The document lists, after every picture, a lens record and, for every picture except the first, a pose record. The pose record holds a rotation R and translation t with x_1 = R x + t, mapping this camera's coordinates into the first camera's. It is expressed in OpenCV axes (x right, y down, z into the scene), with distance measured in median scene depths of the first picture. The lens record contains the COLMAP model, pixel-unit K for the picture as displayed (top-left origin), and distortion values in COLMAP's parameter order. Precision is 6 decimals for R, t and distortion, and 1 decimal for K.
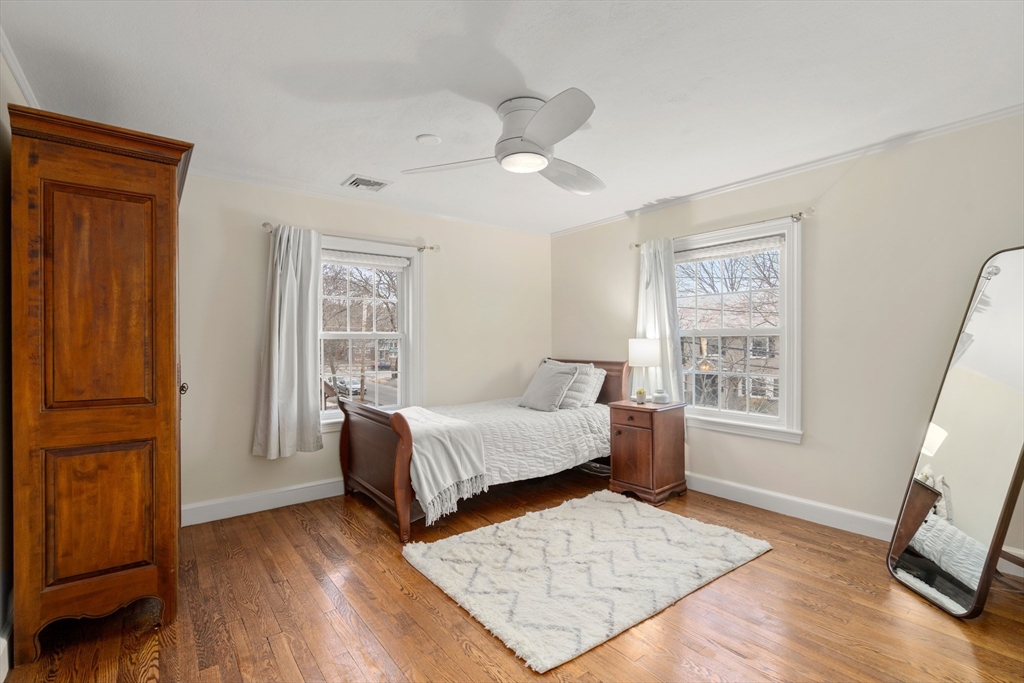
lens RADIAL K [[461.4, 0, 511.5], [0, 461.4, 338.7], [0, 0, 1]] dist [-0.000122, 0.000992]
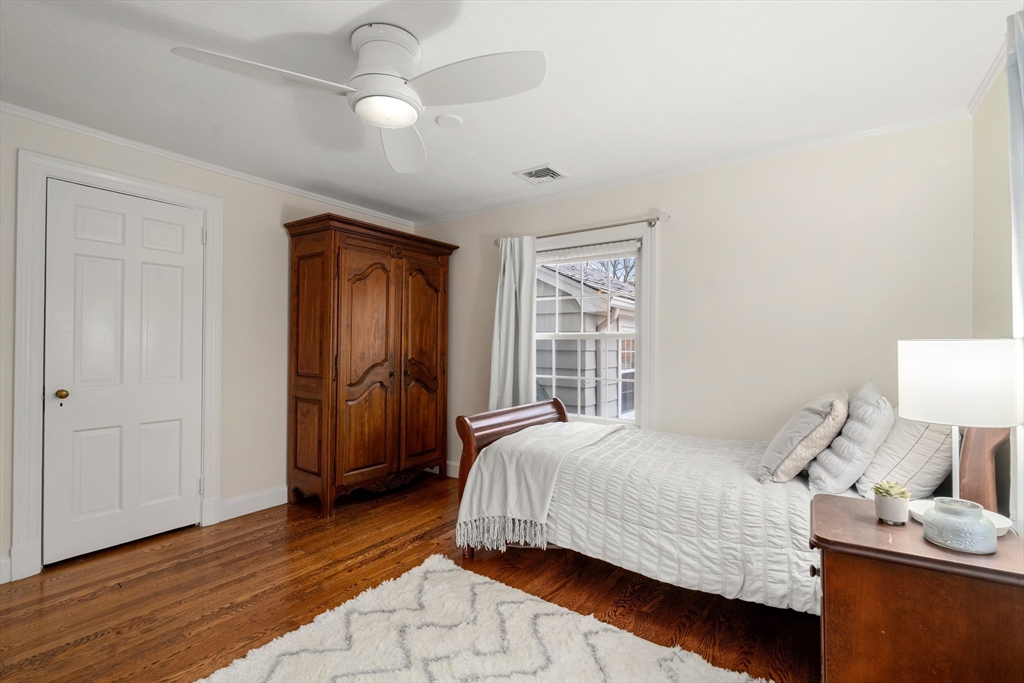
lens RADIAL K [[461.4, 0, 511.5], [0, 461.4, 338.7], [0, 0, 1]] dist [-0.000122, 0.000992]
pose [[0.299810, -0.004479, -0.953988, 0.589358], [-0.001836, 0.999984, -0.005272, 0.003468], [0.953997, 0.003332, 0.299797, 0.688733]]
